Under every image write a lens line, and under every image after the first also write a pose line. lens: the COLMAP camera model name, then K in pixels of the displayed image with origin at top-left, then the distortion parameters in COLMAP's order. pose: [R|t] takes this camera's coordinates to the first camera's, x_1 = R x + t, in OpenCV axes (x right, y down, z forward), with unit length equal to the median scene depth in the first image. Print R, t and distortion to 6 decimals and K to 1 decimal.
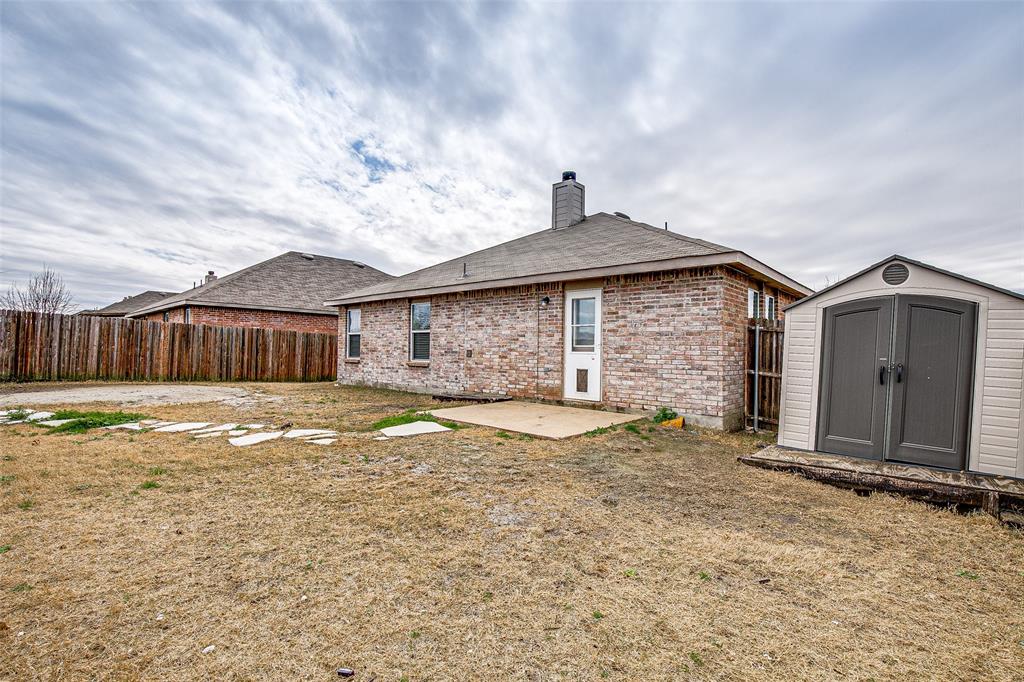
lens RADIAL K [[470.4, 0, 514.8], [0, 470.4, 343.6], [0, 0, 1]] dist [-0.031346, 0.006229]
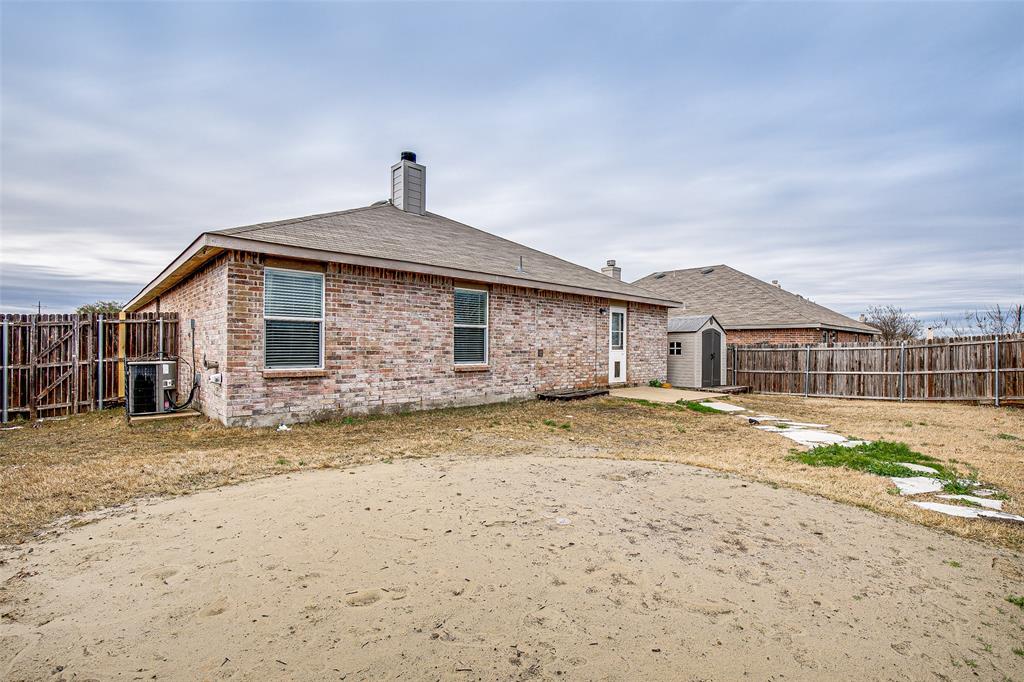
lens RADIAL K [[470.4, 0, 515.1], [0, 470.4, 343.4], [0, 0, 1]] dist [-0.031346, 0.006229]
pose [[0.097527, -0.003313, 0.995227, -1.017210], [-0.018104, 0.999823, 0.005102, -0.002872], [-0.995068, -0.018515, 0.097450, 0.896430]]
